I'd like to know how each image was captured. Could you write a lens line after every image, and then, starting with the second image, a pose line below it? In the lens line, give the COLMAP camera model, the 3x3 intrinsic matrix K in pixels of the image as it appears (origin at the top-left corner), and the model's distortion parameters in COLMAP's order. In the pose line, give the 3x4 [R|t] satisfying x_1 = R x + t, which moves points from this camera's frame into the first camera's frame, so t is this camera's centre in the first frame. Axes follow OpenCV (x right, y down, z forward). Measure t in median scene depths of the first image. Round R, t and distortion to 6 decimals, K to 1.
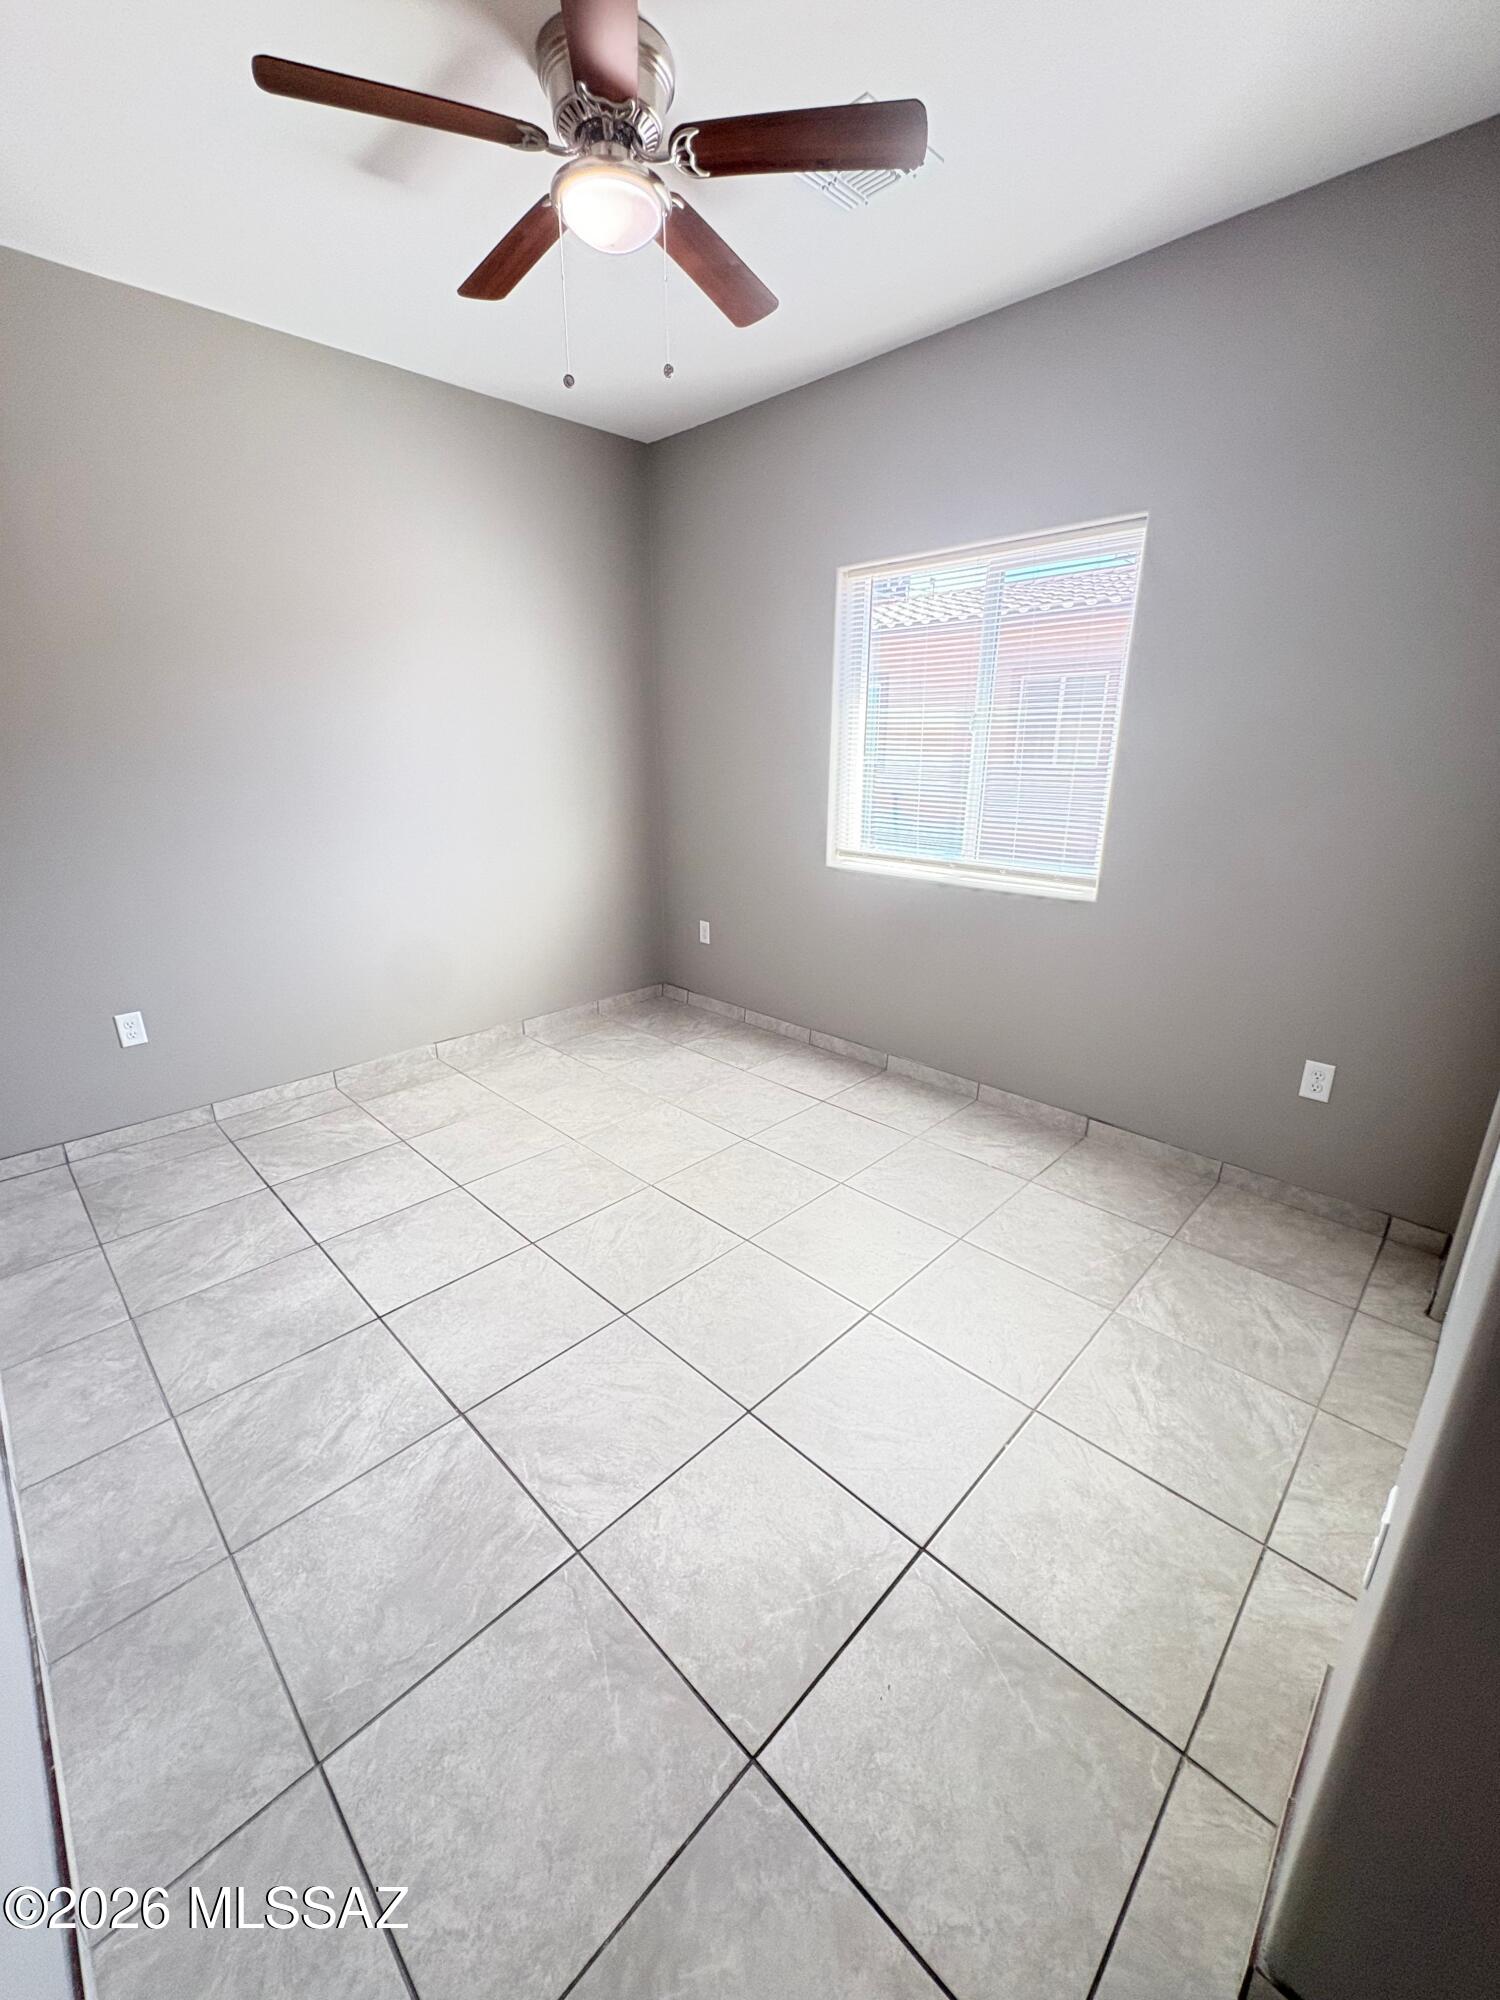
lens RADIAL K [[800.9, 0, 748.0], [0, 800.9, 996.5], [0, 0, 1]] dist [0.002320, -0.000671]
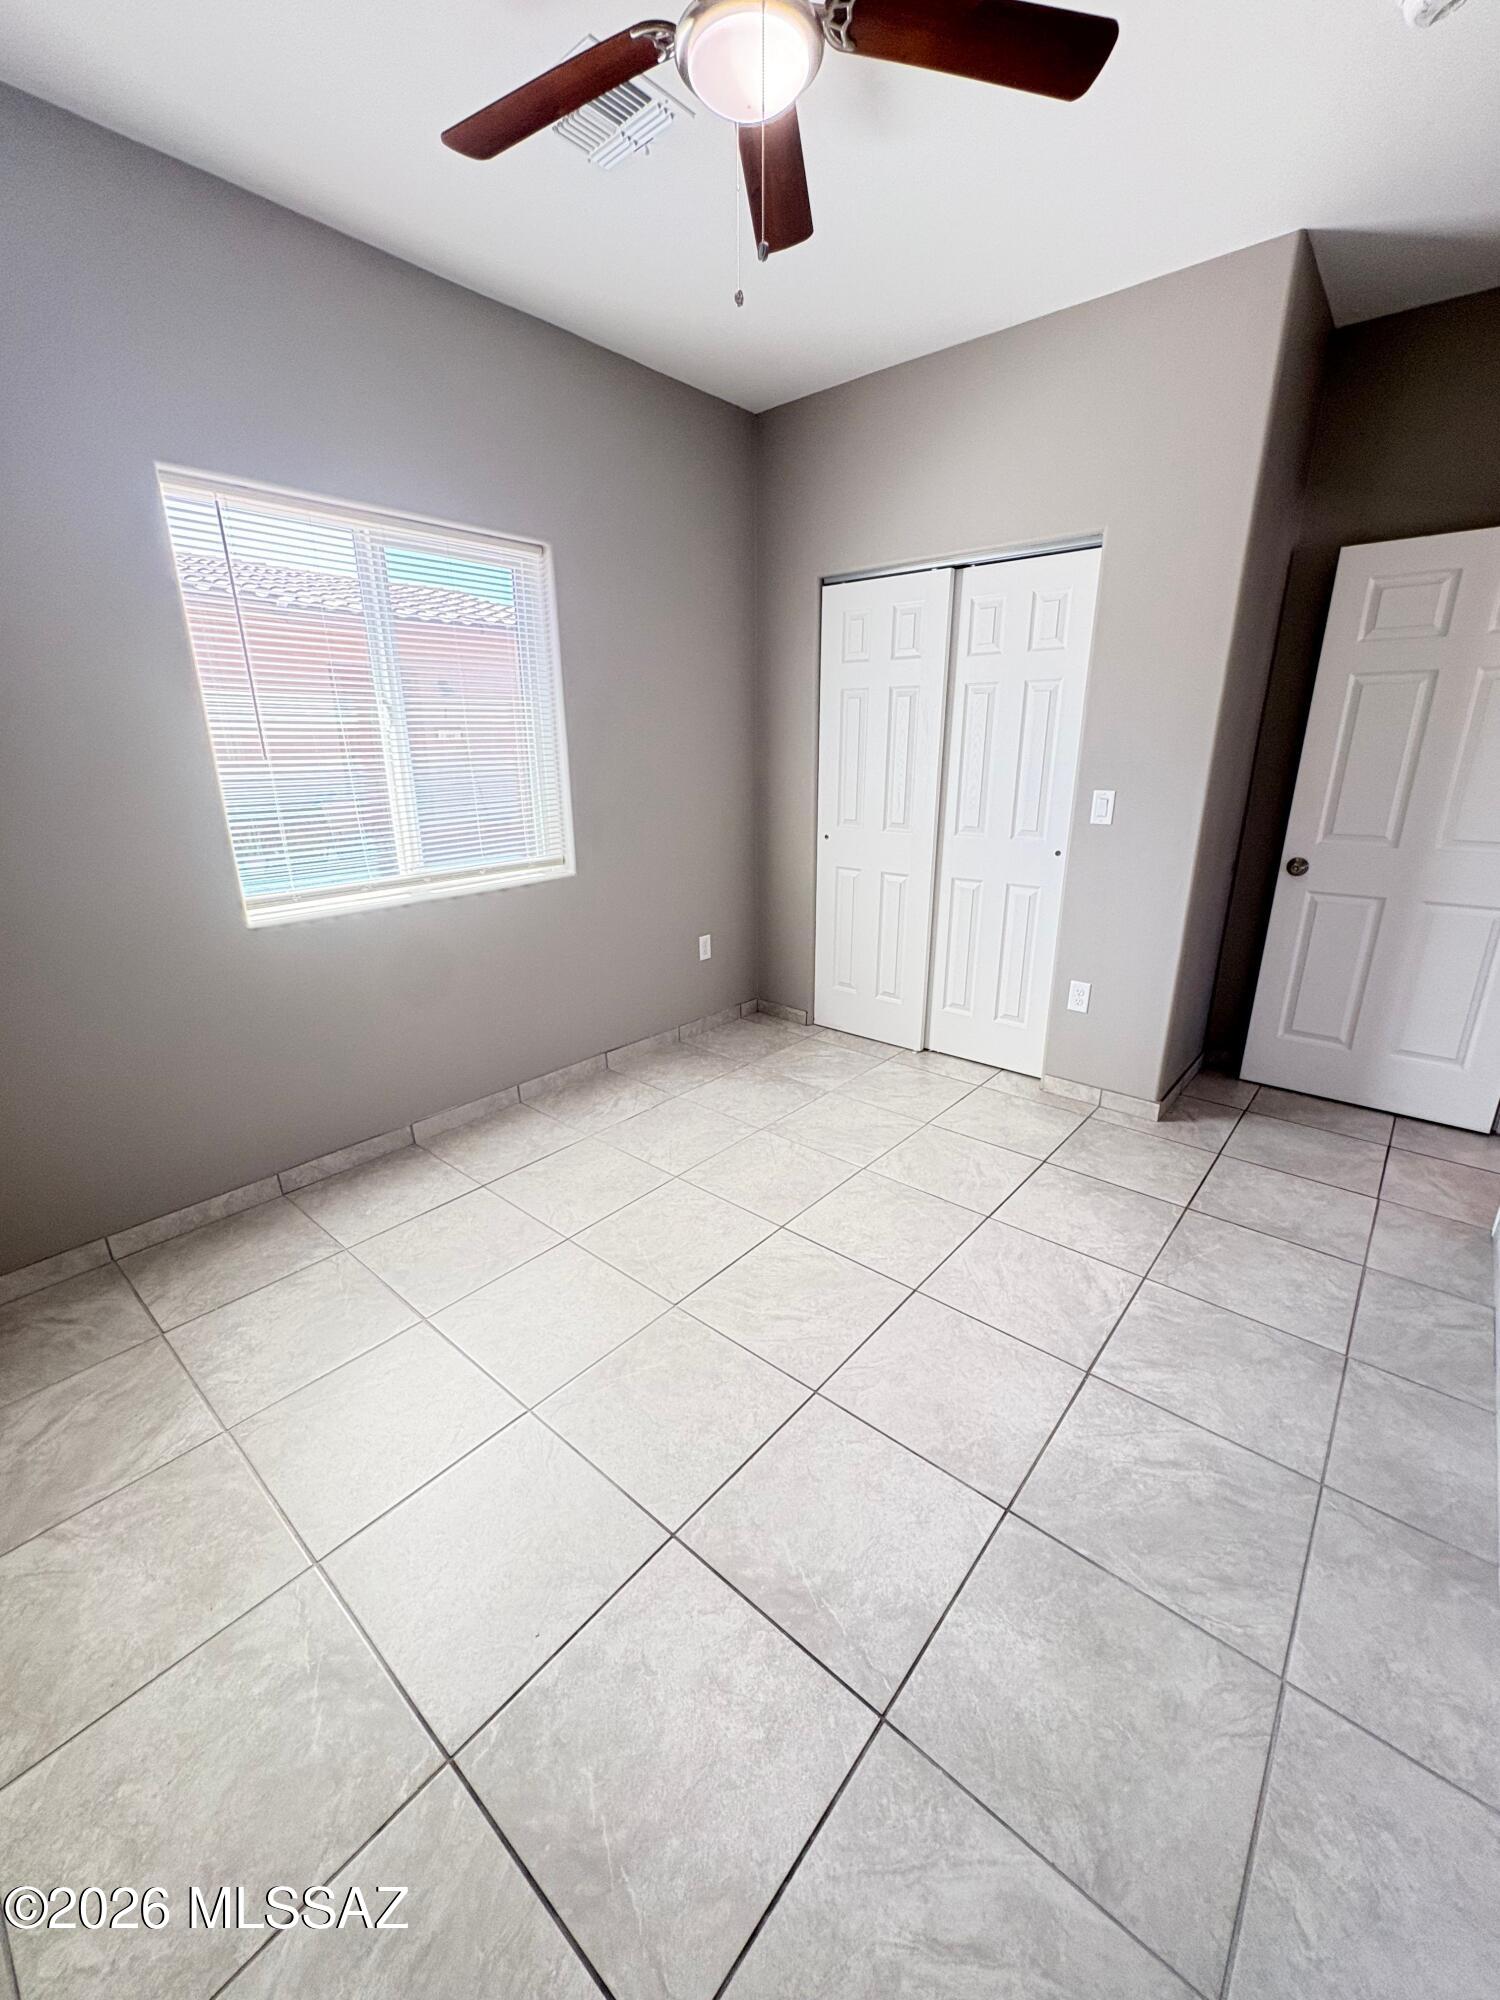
lens RADIAL K [[800.9, 0, 748.0], [0, 800.9, 996.5], [0, 0, 1]] dist [0.002320, -0.000671]
pose [[-0.067888, -0.304756, 0.950008, -0.957821], [0.313999, 0.897290, 0.310283, -0.312399], [-0.946993, 0.319367, 0.034778, 1.004519]]
